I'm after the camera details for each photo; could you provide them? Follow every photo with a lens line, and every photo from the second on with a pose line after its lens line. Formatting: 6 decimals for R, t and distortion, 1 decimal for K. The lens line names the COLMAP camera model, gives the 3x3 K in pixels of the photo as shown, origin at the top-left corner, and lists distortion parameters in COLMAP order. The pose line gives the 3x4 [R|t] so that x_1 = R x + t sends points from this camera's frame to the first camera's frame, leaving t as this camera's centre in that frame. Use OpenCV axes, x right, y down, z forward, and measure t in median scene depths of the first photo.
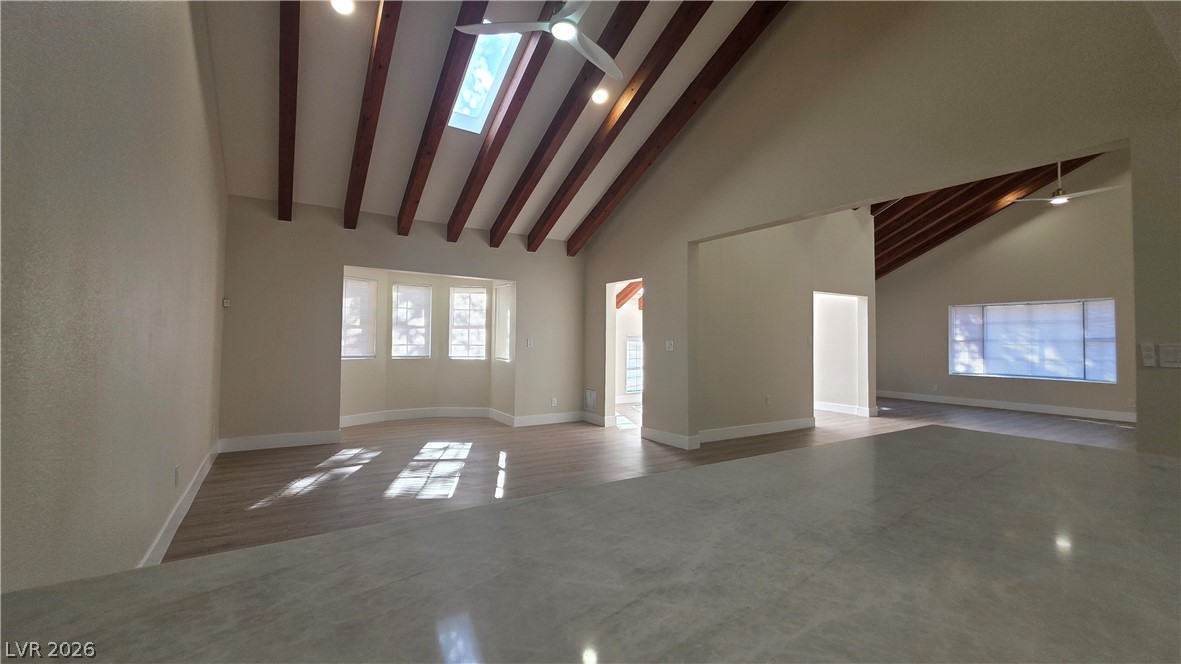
lens RADIAL K [[475.0, 0, 596.6], [0, 475.0, 325.3], [0, 0, 1]] dist [0.002072, 0.000292]
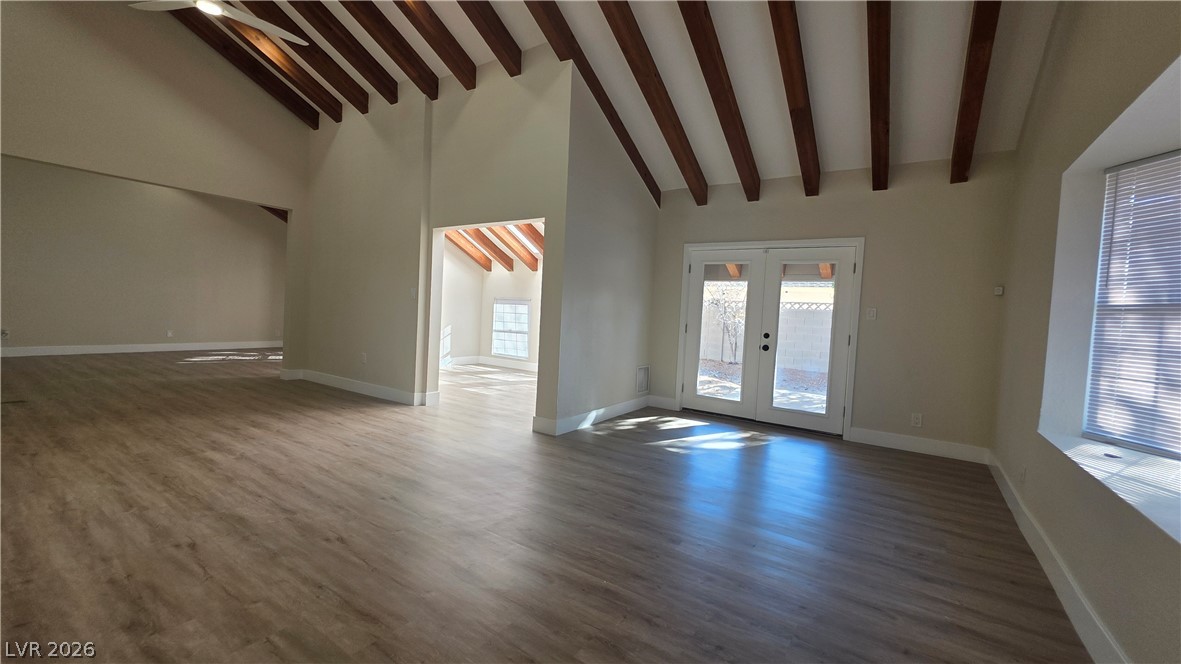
lens RADIAL K [[475.0, 0, 587.6], [0, 475.0, 335.0], [0, 0, 1]] dist [0.002072, 0.000292]
pose [[0.398542, 0.052810, -0.915628, 1.234816], [-0.009525, 0.998525, 0.053445, 0.051088], [0.917100, -0.012579, 0.398458, 0.921592]]
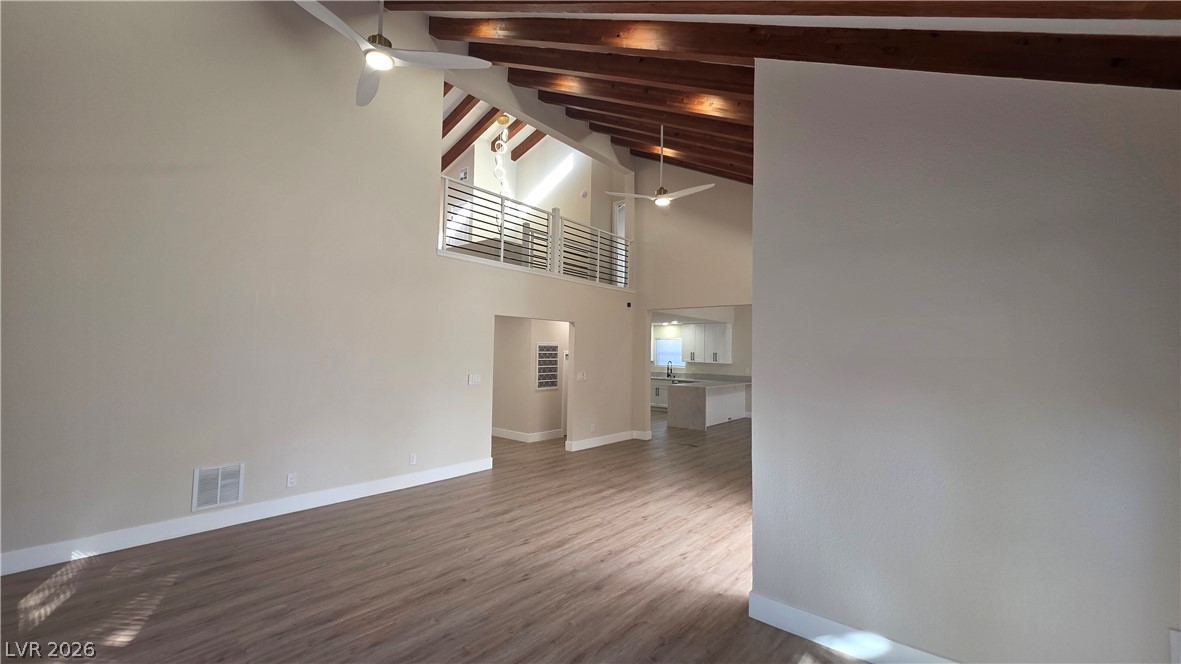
lens RADIAL K [[475.0, 0, 589.3], [0, 475.0, 331.1], [0, 0, 1]] dist [0.002072, 0.000292]
pose [[-0.954173, -0.045290, -0.295808, 0.920070], [-0.020619, 0.996082, -0.085999, 0.015646], [0.298543, -0.075958, -0.951369, 1.474802]]
